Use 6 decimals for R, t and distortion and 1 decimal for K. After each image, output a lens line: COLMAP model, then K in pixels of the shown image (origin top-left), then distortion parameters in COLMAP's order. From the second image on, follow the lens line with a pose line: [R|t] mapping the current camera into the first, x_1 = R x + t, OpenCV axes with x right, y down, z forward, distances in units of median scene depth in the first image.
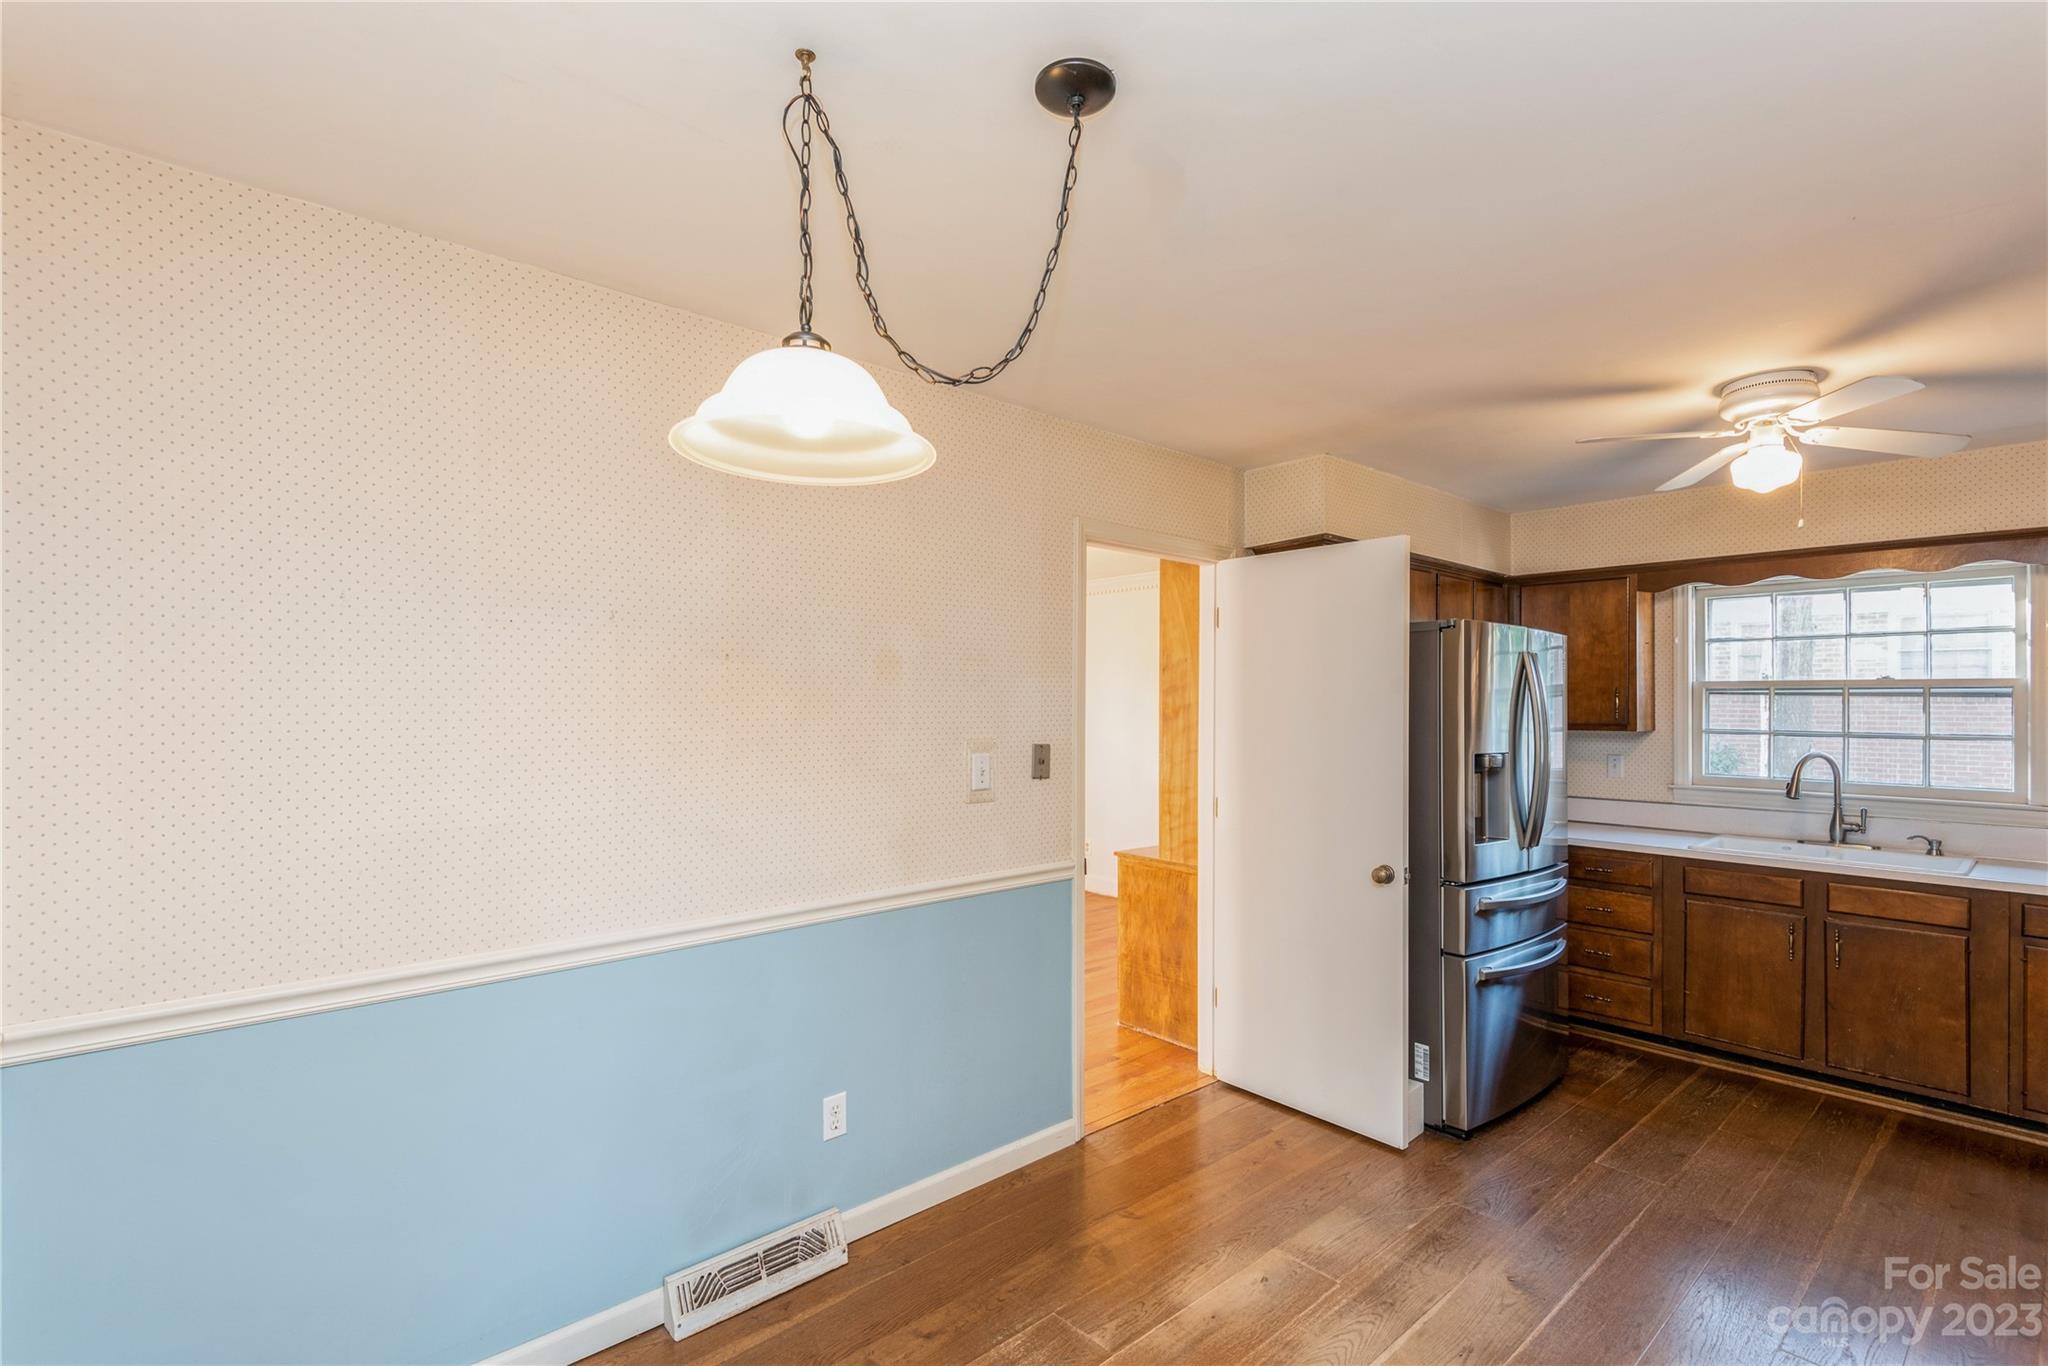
lens RADIAL K [[938.7, 0, 1035.7], [0, 938.7, 696.0], [0, 0, 1]] dist [0.009810, -0.006725]
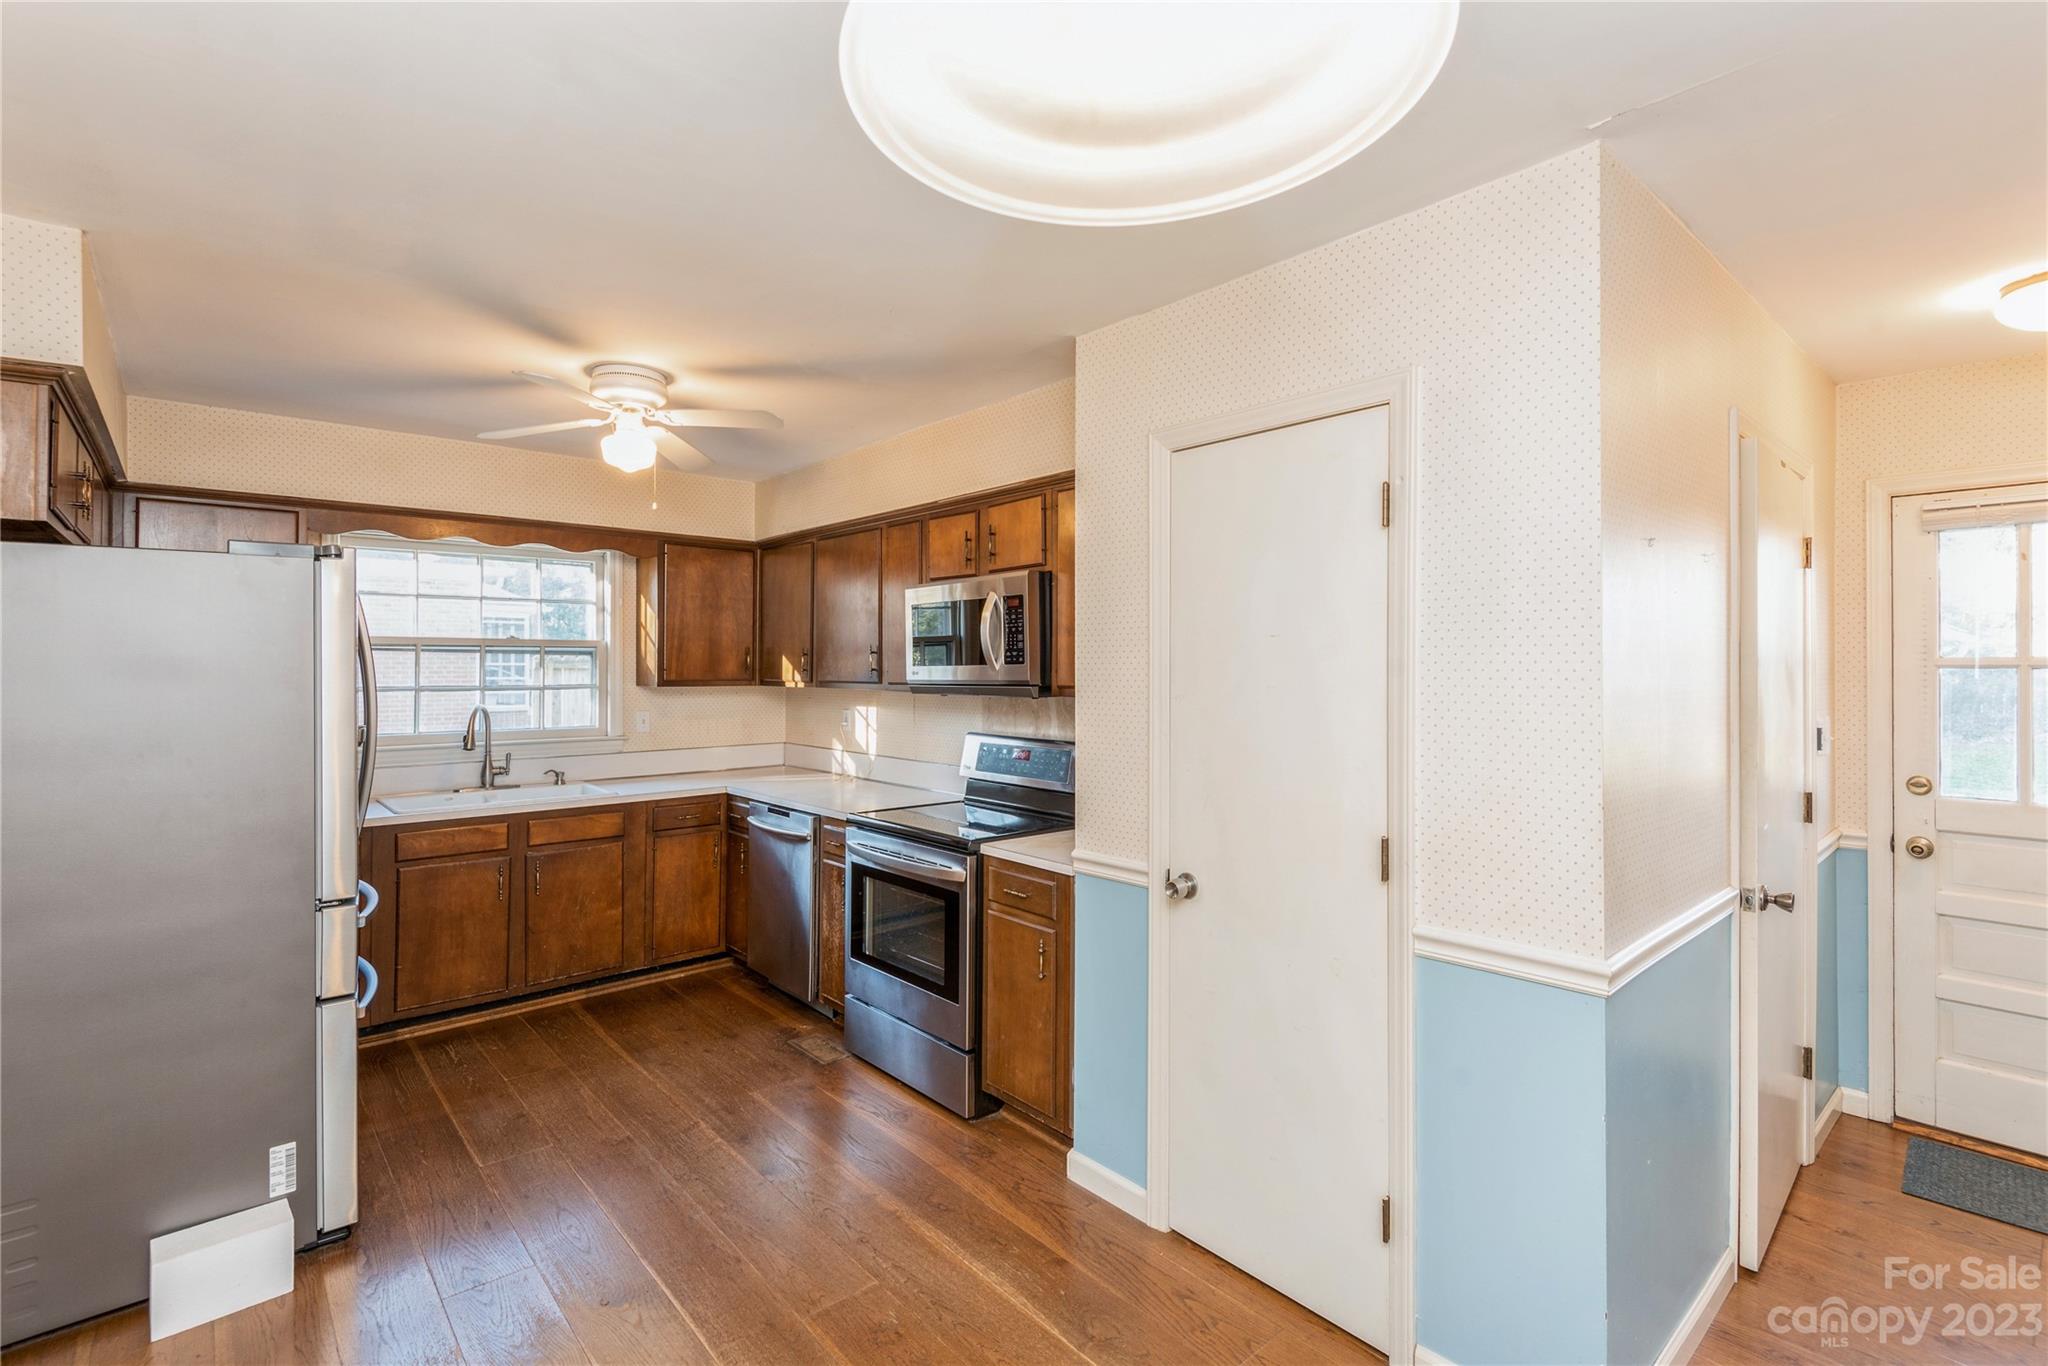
lens RADIAL K [[938.7, 0, 1028.6], [0, 938.7, 650.9], [0, 0, 1]] dist [0.009810, -0.006725]
pose [[-0.000397, 0.008723, 0.999962, -0.256666], [-0.011715, 0.999893, -0.008727, 0.000380], [-0.999931, -0.011718, -0.000295, 0.389656]]
